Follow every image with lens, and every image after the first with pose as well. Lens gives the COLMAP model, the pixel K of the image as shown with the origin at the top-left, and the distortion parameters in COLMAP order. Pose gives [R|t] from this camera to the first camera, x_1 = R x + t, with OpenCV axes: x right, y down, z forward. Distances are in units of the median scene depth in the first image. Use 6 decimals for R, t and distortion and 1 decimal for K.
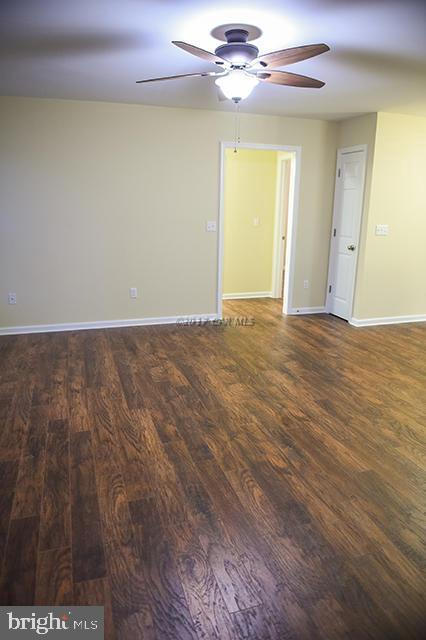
lens RADIAL K [[432.9, 0, 213.0], [0, 432.9, 320.0], [0, 0, 1]] dist [-0.048989, -0.003154]
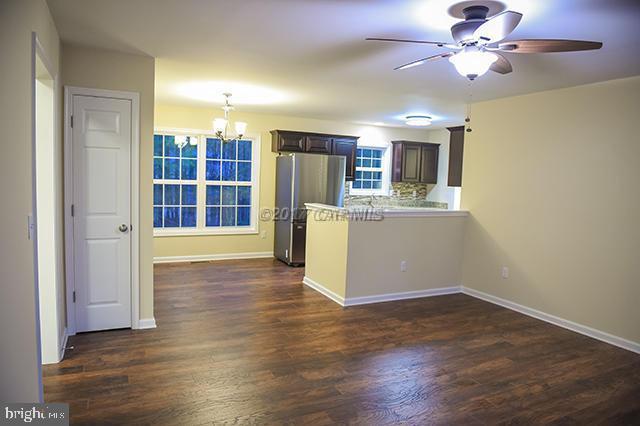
lens RADIAL K [[432.9, 0, 318.4], [0, 432.9, 212.7], [0, 0, 1]] dist [-0.048989, -0.003154]
pose [[-0.140116, -0.104889, 0.984564, -0.484484], [0.219054, 0.966449, 0.134133, -0.246553], [-0.965600, 0.234467, -0.112439, 0.859858]]
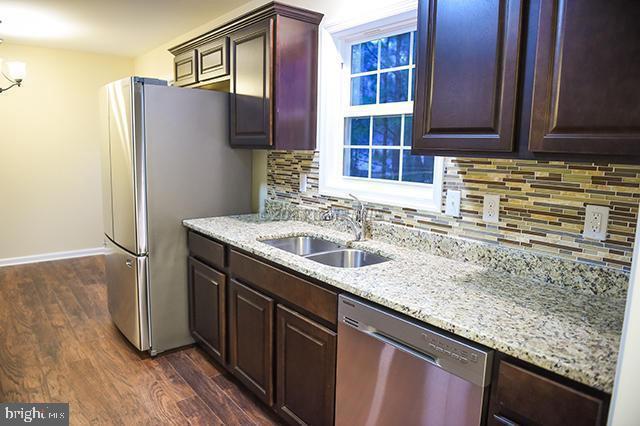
lens RADIAL K [[432.9, 0, 318.4], [0, 432.9, 212.7], [0, 0, 1]] dist [-0.048989, -0.003154]
pose [[0.934580, -0.044146, 0.353003, 1.022833], [0.081311, 0.992512, -0.091149, 0.023274], [-0.346336, 0.113889, 0.931172, -0.007561]]
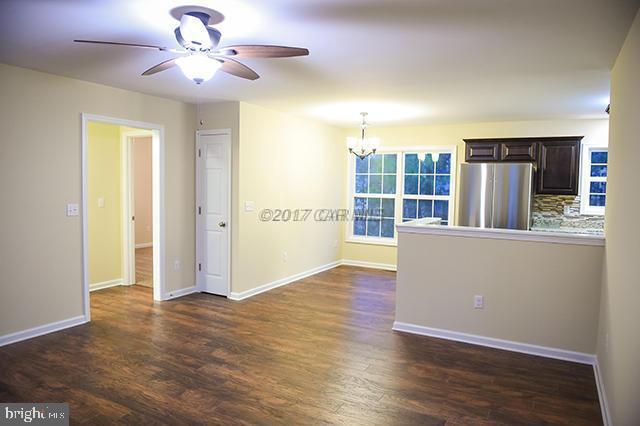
lens RADIAL K [[432.9, 0, 318.4], [0, 432.9, 212.7], [0, 0, 1]] dist [-0.048989, -0.003154]
pose [[0.732705, -0.046195, 0.678977, -0.235733], [0.167881, 0.979130, -0.114549, -0.043894], [-0.659515, 0.197917, 0.725168, 0.110877]]
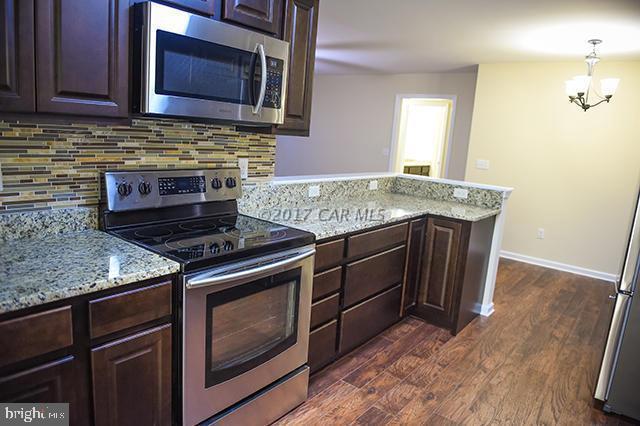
lens RADIAL K [[432.9, 0, 318.4], [0, 432.9, 212.7], [0, 0, 1]] dist [-0.048989, -0.003154]
pose [[0.551098, 0.178226, -0.815185, 1.186767], [-0.281562, 0.959347, 0.019397, 0.009650], [0.785502, 0.218836, 0.578875, 0.049785]]
